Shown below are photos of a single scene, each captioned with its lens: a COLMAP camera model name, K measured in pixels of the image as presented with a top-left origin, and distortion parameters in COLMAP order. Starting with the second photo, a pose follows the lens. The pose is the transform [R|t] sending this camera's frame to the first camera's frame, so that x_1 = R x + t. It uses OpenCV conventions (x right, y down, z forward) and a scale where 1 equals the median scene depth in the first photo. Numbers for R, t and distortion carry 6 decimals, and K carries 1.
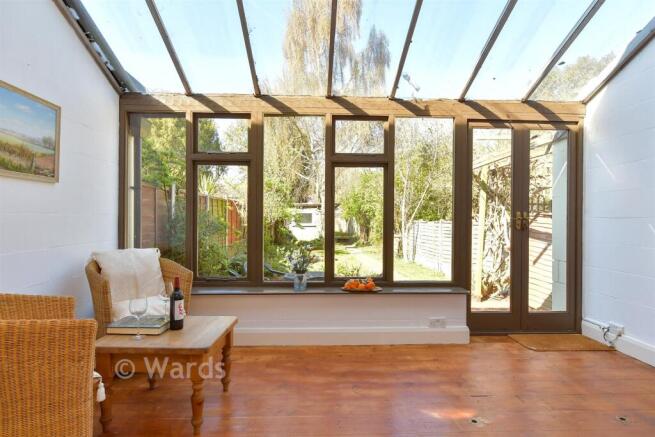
lens RADIAL K [[359.8, 0, 325.1], [0, 359.8, 218.4], [0, 0, 1]] dist [0.004435, 0.000637]
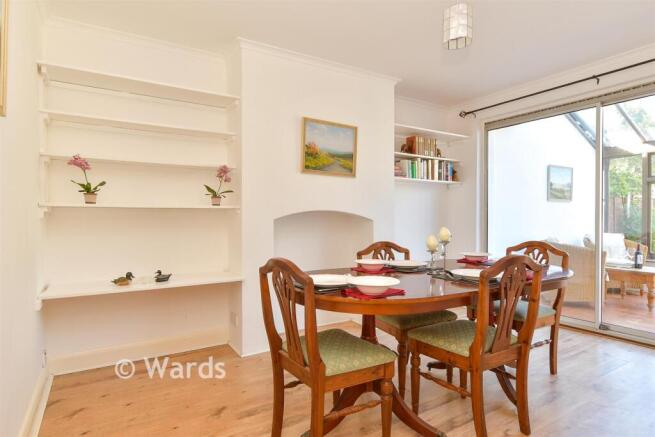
lens RADIAL K [[359.8, 0, 325.3], [0, 359.8, 217.8], [0, 0, 1]] dist [0.004435, 0.000637]
pose [[0.474693, 0.001550, -0.880150, 0.415448], [-0.002025, 0.999998, 0.000669, 0.002877], [0.880149, 0.001464, 0.474695, -1.157534]]
